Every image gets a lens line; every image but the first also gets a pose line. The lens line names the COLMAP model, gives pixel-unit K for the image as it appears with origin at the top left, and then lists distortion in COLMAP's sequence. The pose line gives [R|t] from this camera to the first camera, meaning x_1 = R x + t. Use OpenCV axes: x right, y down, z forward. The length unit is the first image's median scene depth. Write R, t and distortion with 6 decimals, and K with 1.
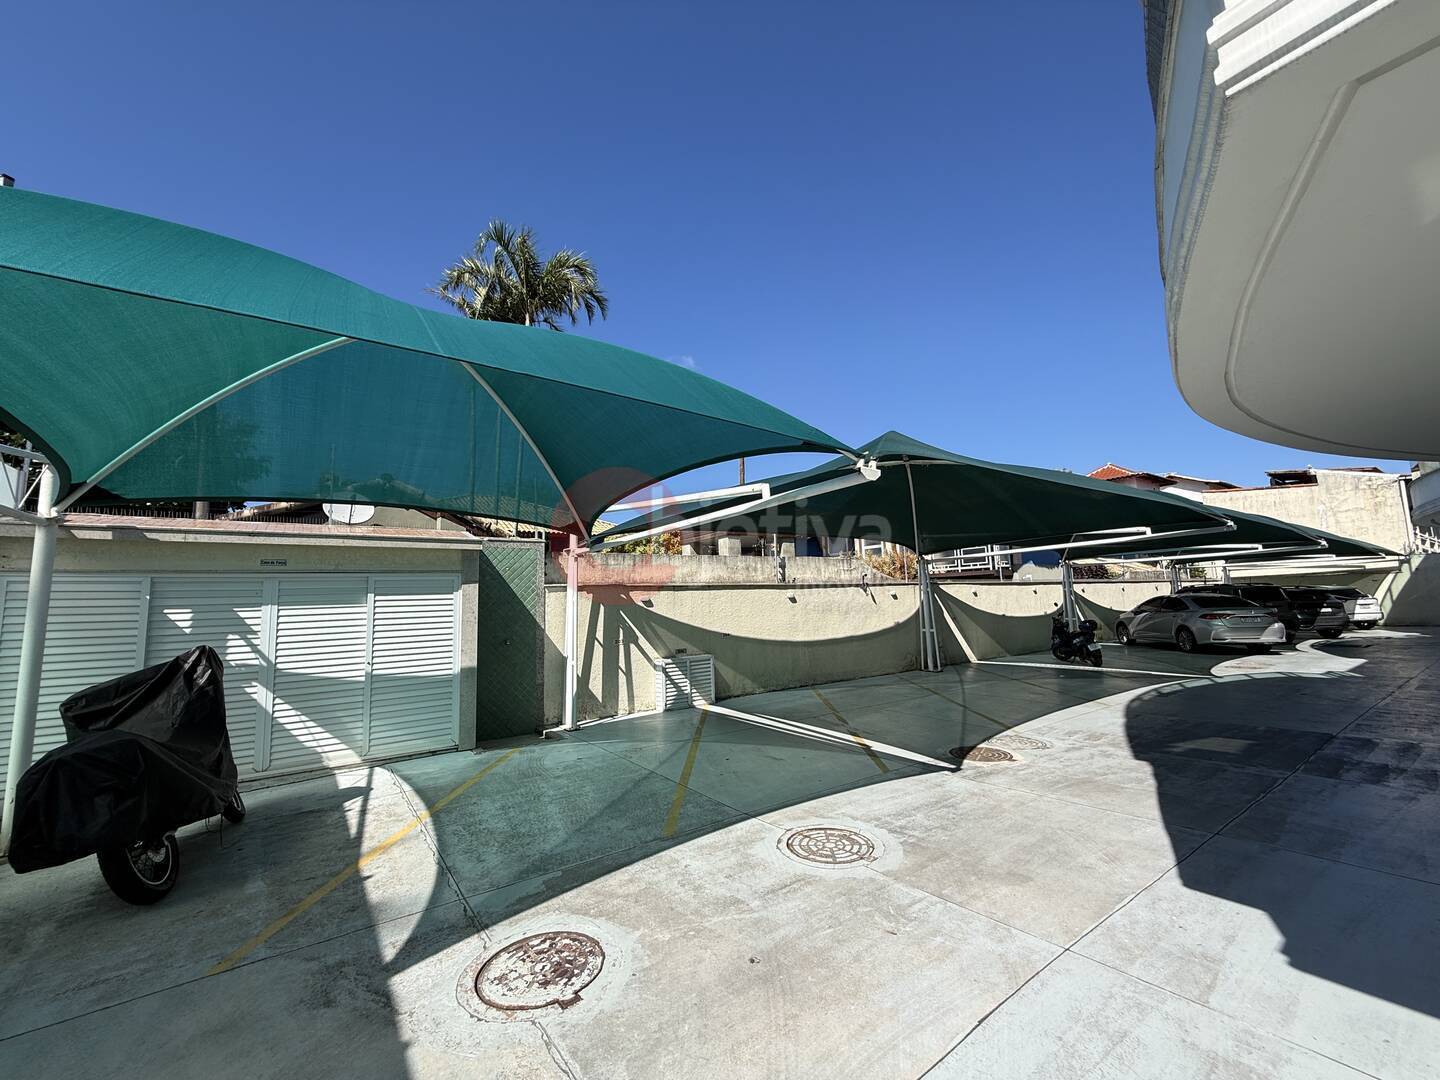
lens RADIAL K [[577.6, 0, 715.5], [0, 577.6, 544.6], [0, 0, 1]] dist [0.000195, -0.000075]
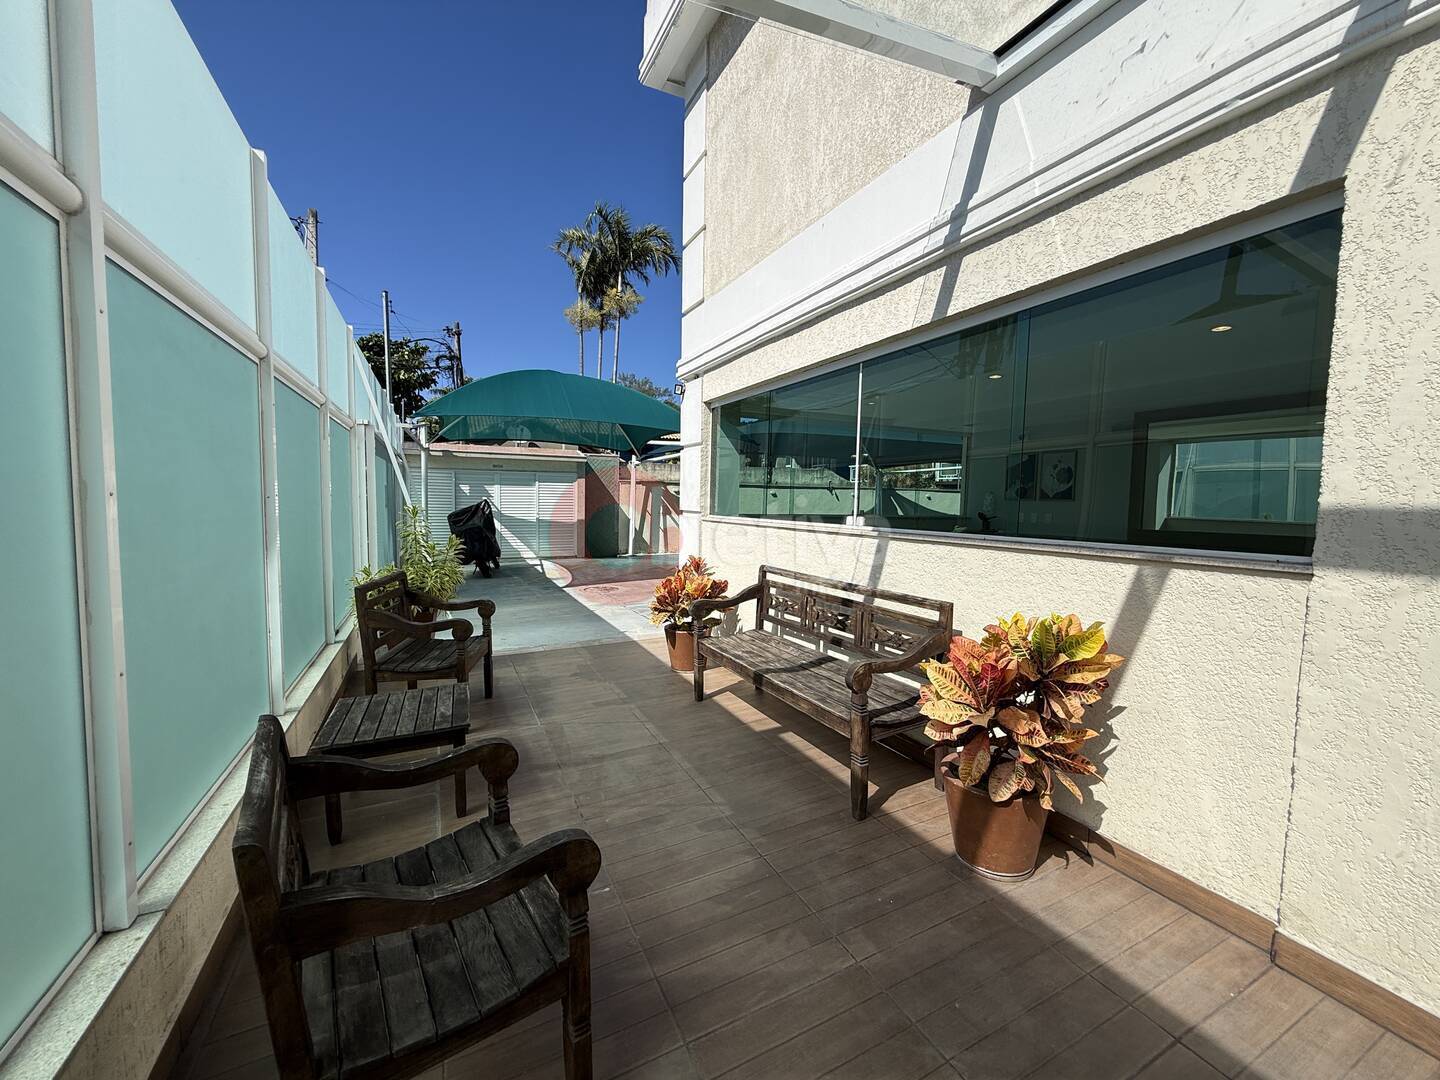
lens RADIAL K [[577.6, 0, 720.0], [0, 577.6, 536.0], [0, 0, 1]] dist [0.000195, -0.000075]
pose [[0.985452, 0.049355, -0.162628, 0.323668], [-0.023573, 0.987348, 0.156803, -0.050629], [0.168309, -0.150689, 0.974148, -0.758232]]
